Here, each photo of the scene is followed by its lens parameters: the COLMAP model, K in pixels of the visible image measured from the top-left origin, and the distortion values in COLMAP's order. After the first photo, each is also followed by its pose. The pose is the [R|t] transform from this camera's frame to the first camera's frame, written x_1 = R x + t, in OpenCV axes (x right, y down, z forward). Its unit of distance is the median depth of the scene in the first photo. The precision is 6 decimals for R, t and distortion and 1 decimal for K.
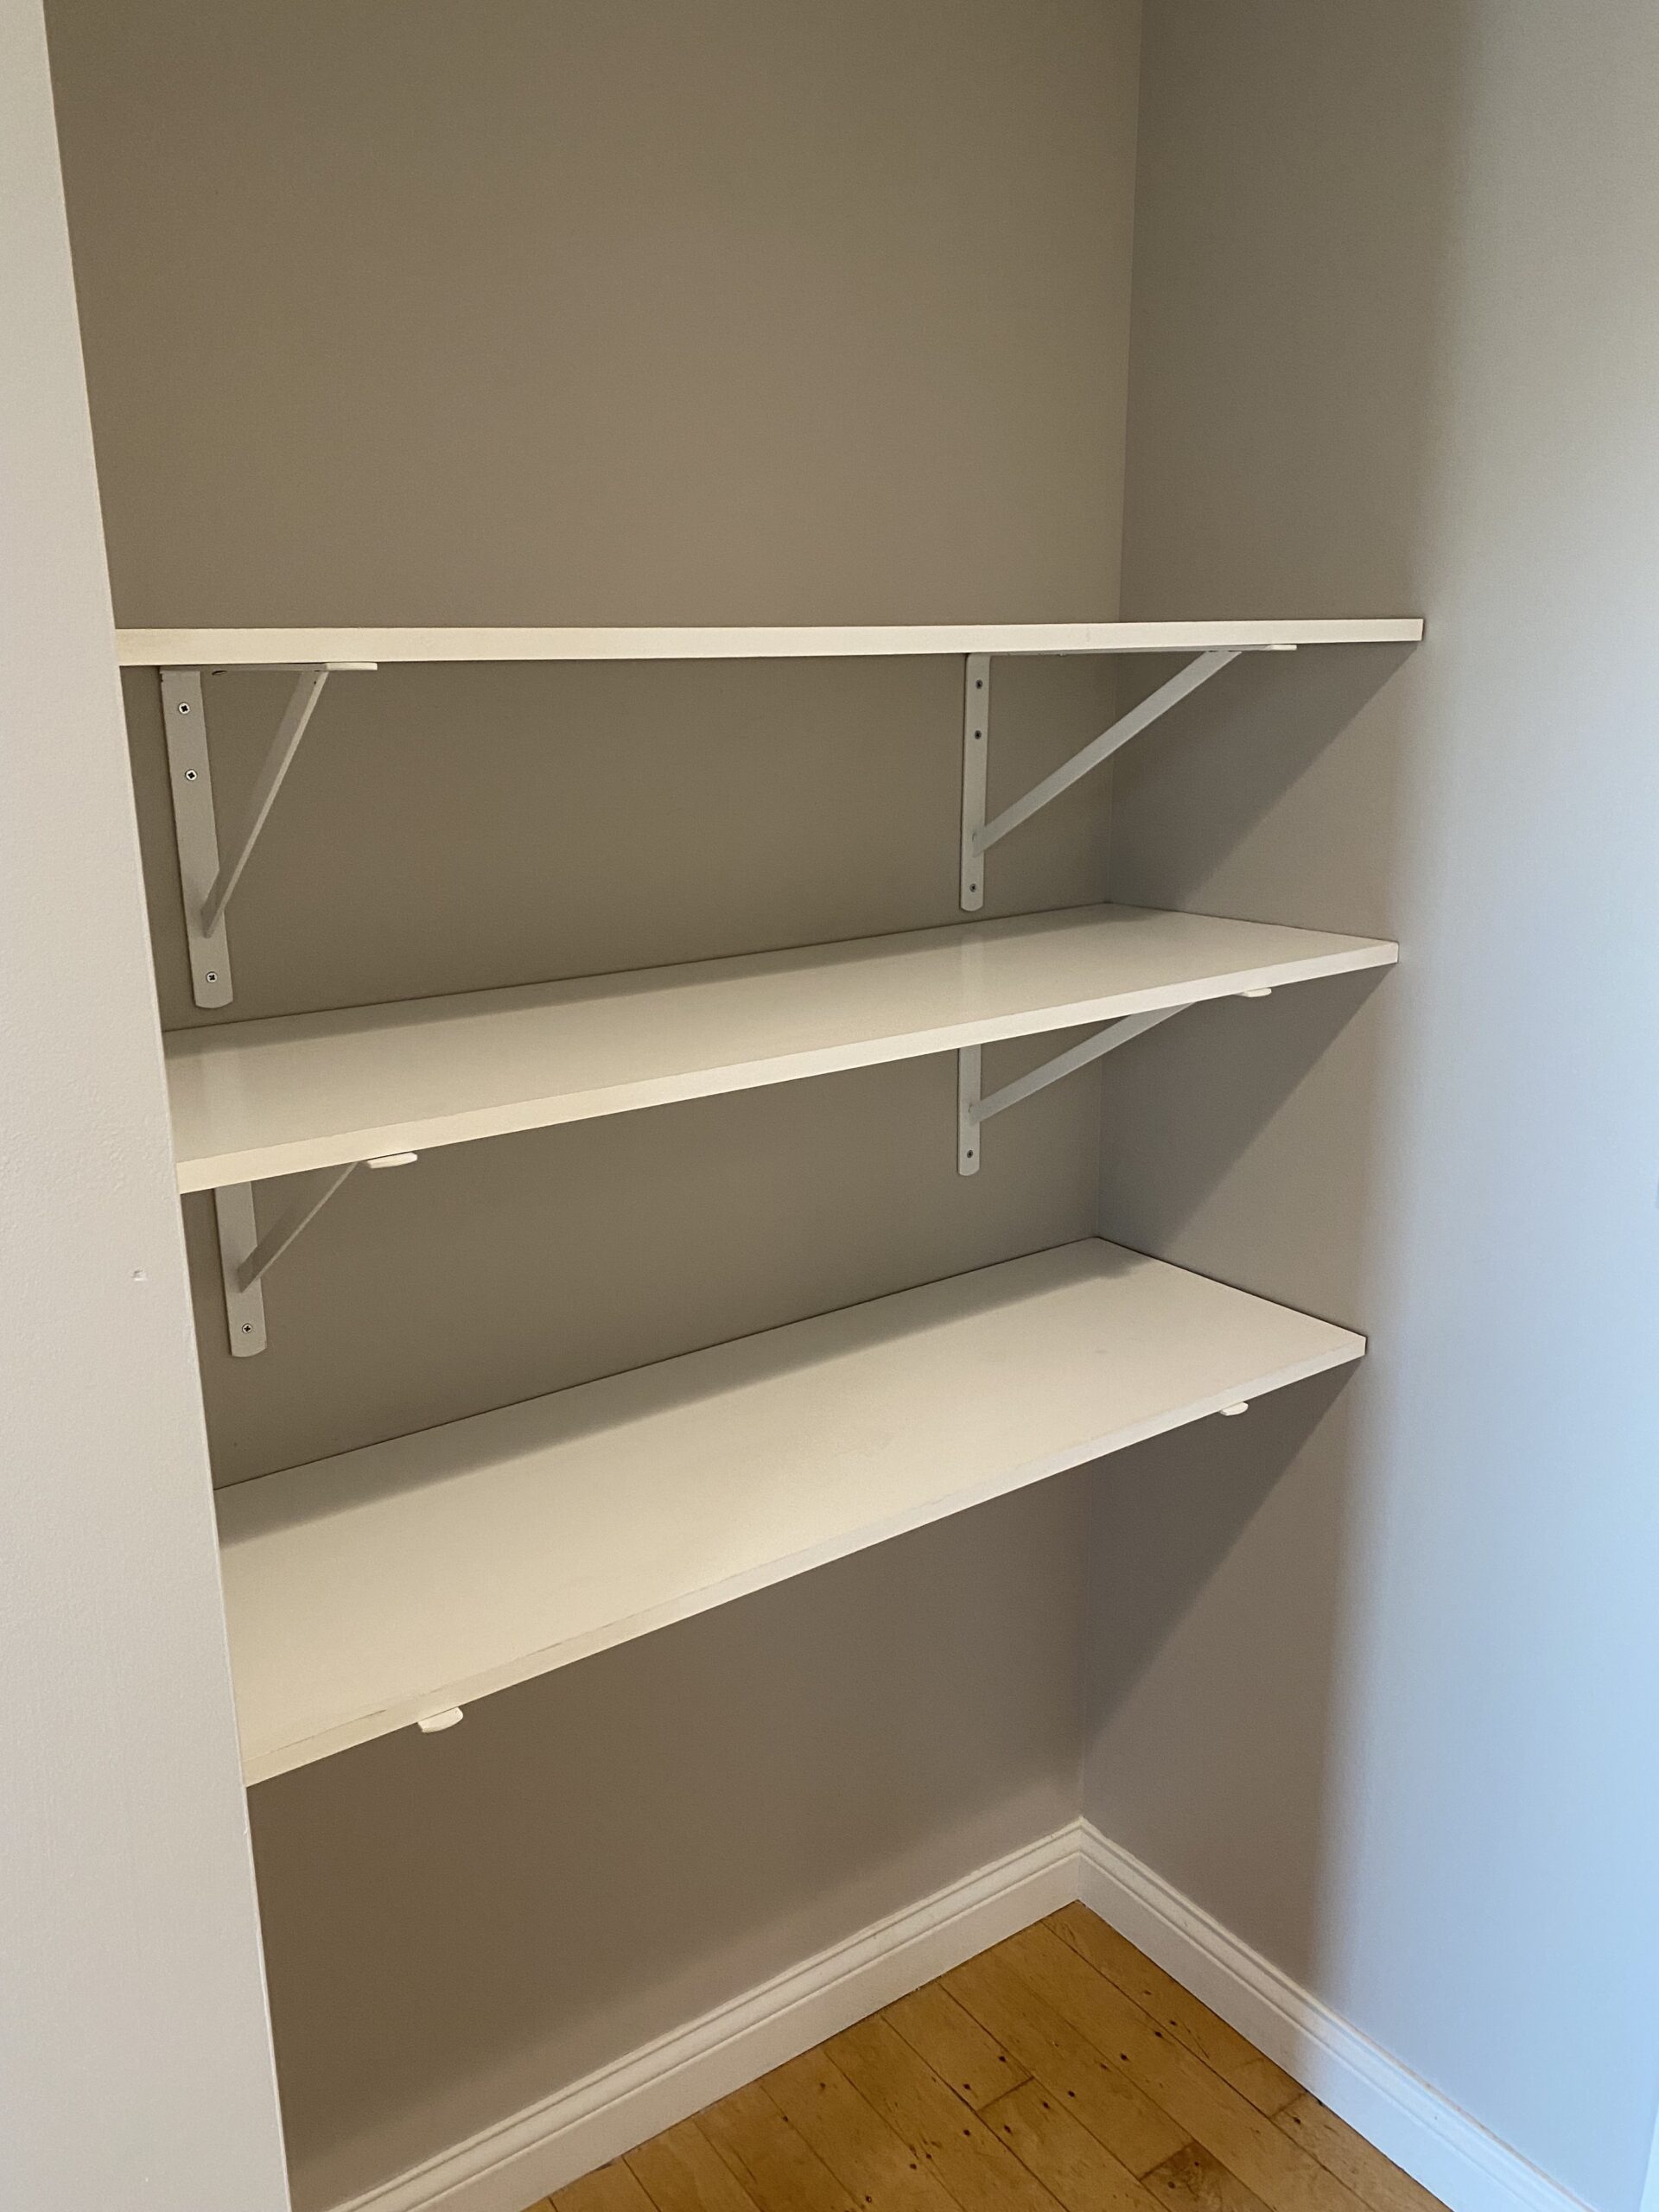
lens RADIAL K [[1683.5, 0, 832.7], [0, 1683.5, 1111.2], [0, 0, 1]] dist [-0.006575, -0.006811]
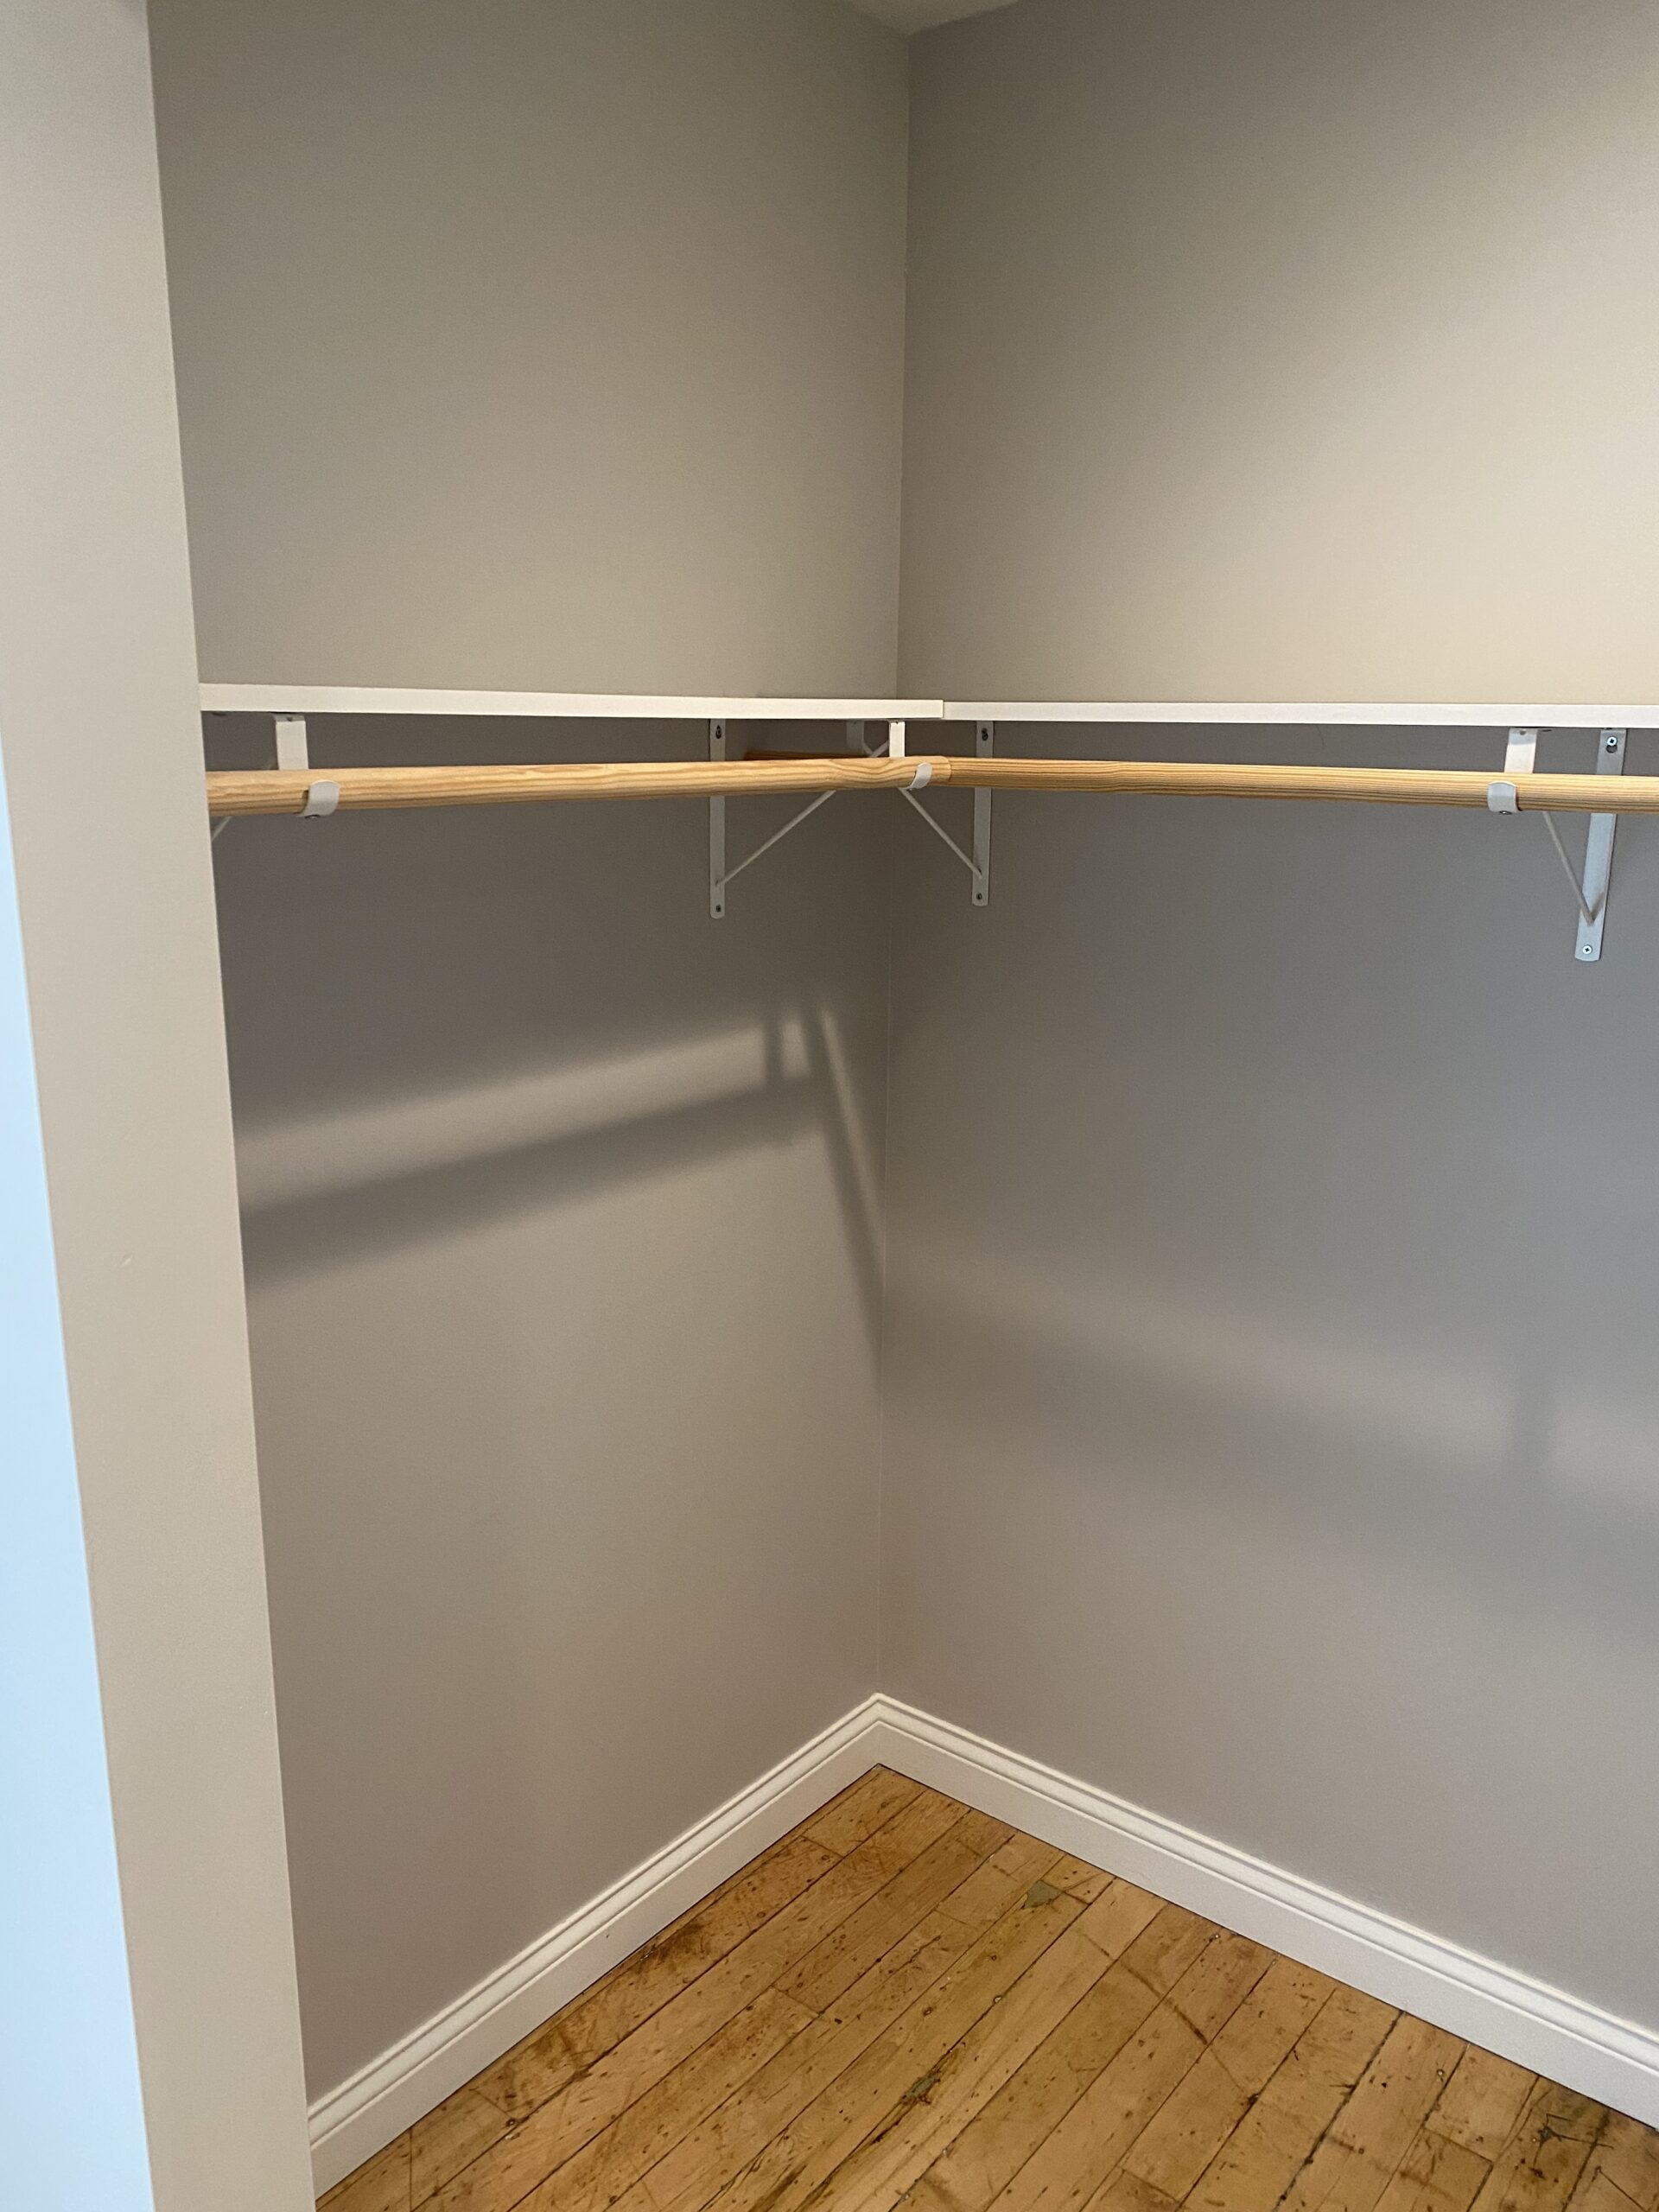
lens RADIAL K [[1683.5, 0, 813.6], [0, 1683.5, 1112.2], [0, 0, 1]] dist [-0.006575, -0.006811]
pose [[0.956837, -0.041658, 0.287625, -0.295468], [0.052812, 0.998119, -0.031124, 0.059807], [-0.285788, 0.044971, 0.957237, -0.194787]]
